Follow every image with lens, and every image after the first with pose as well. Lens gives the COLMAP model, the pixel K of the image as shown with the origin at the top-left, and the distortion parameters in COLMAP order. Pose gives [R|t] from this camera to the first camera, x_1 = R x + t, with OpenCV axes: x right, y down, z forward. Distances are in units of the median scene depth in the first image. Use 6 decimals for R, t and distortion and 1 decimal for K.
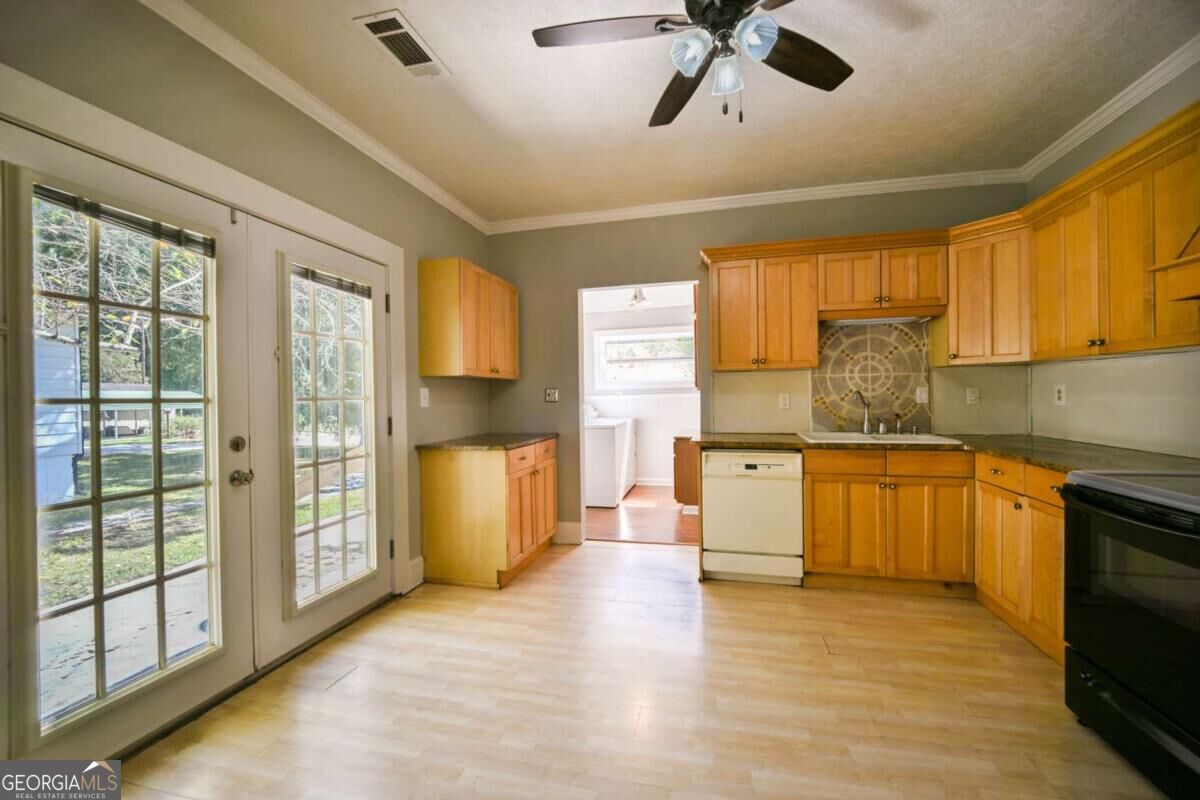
lens RADIAL K [[495.4, 0, 603.2], [0, 495.4, 398.4], [0, 0, 1]] dist [0.001720, -0.008357]
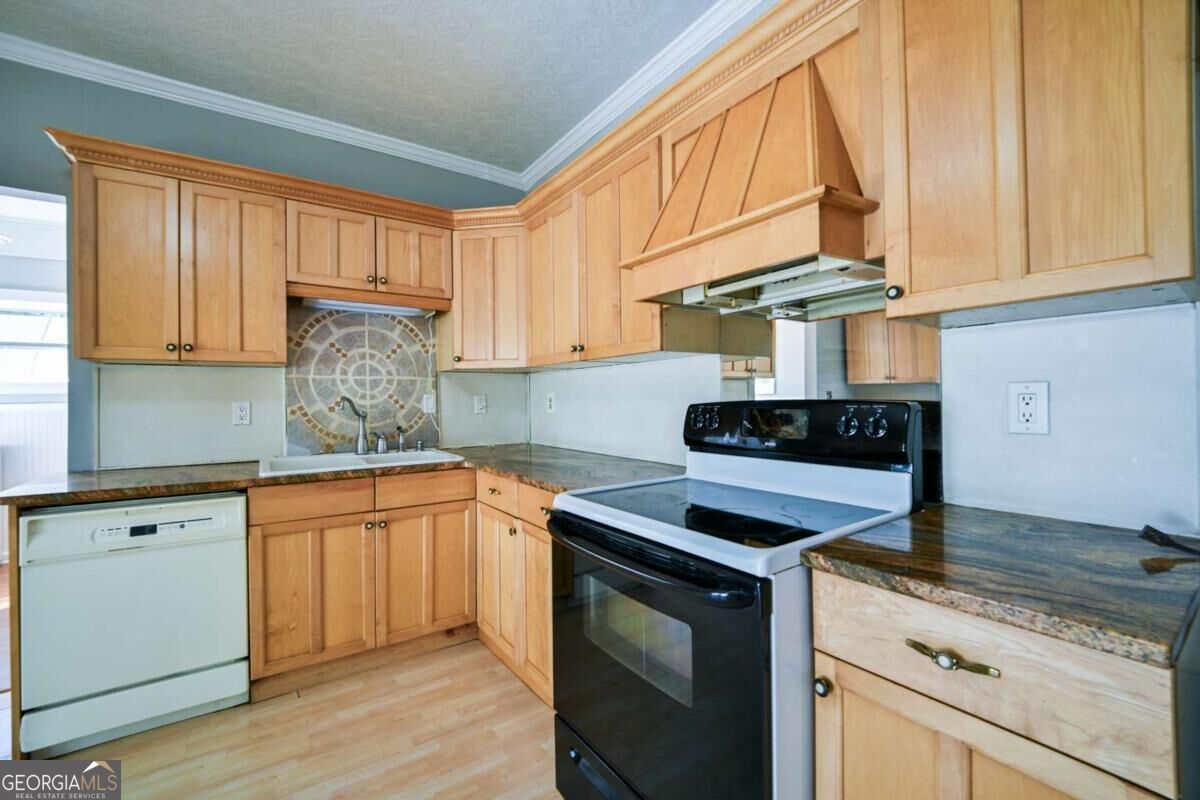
lens RADIAL K [[495.4, 0, 603.2], [0, 495.4, 398.4], [0, 0, 1]] dist [0.001720, -0.008357]
pose [[0.663826, 0.007801, 0.747846, 0.213685], [0.008376, 0.999805, -0.017864, 0.002135], [-0.747840, 0.018123, 0.663631, 0.218800]]
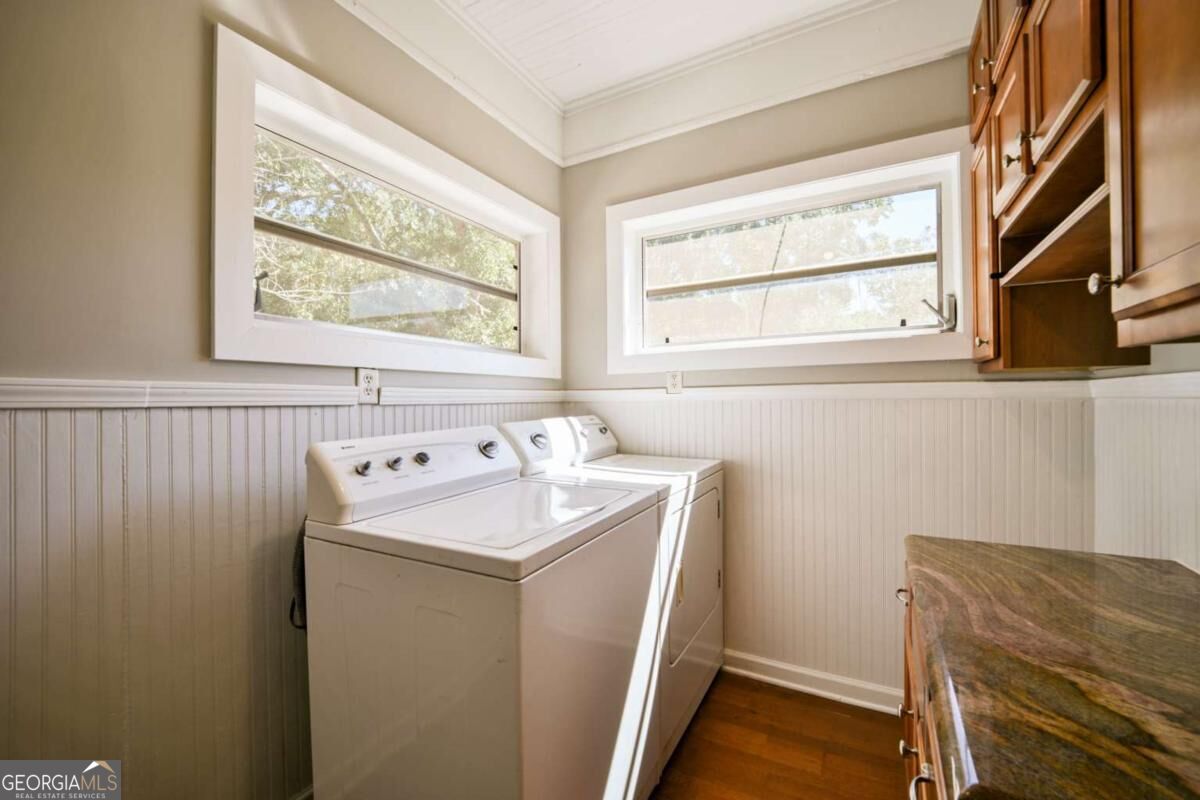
lens RADIAL K [[494.3, 0, 601.6], [0, 494.3, 397.2], [0, 0, 1]] dist [0.035488, -0.035800]
pose [[0.966022, 0.005344, -0.258406, 0.149235], [-0.004881, 0.999985, 0.002432, -0.004049], [0.258415, -0.001088, 0.966033, 1.353145]]
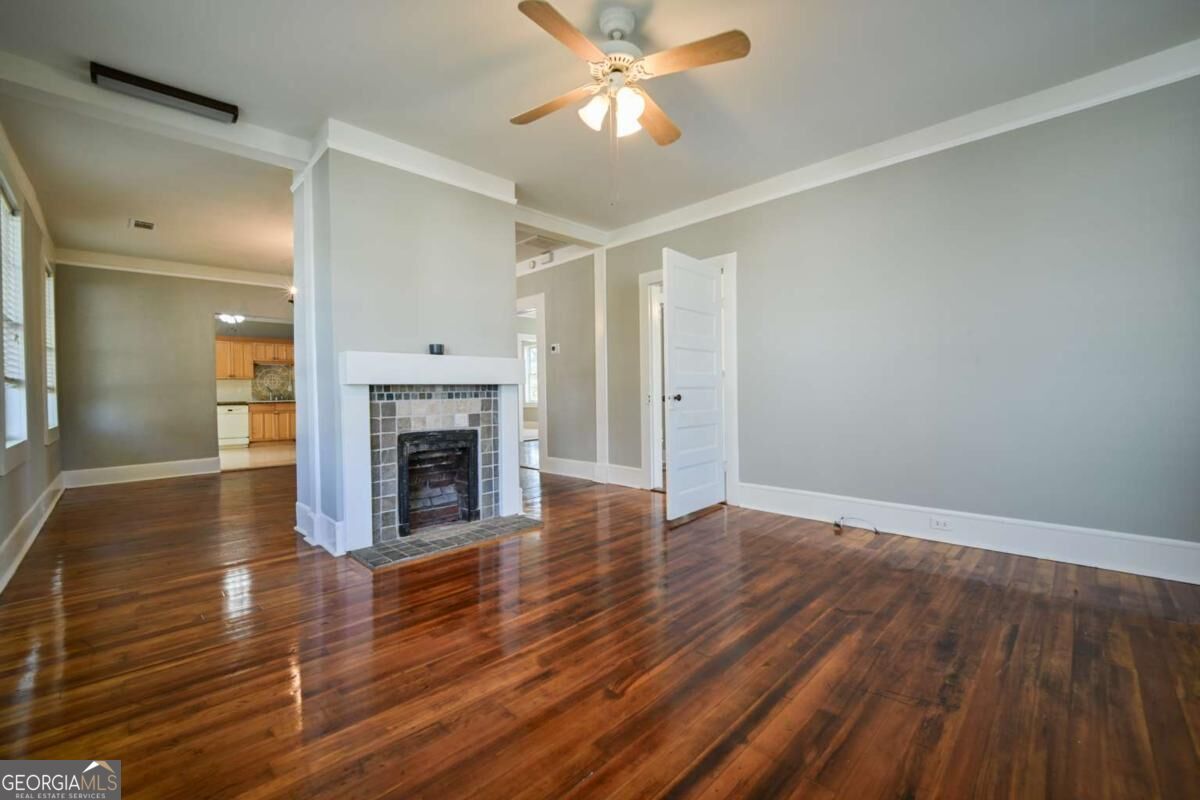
lens RADIAL K [[494.3, 0, 601.6], [0, 494.3, 397.2], [0, 0, 1]] dist [0.035488, -0.035800]
pose [[0.520985, -0.003491, 0.853559, -1.101261], [0.011174, 0.999934, -0.002730, 0.085069], [-0.853493, 0.010960, 0.520989, -2.495661]]
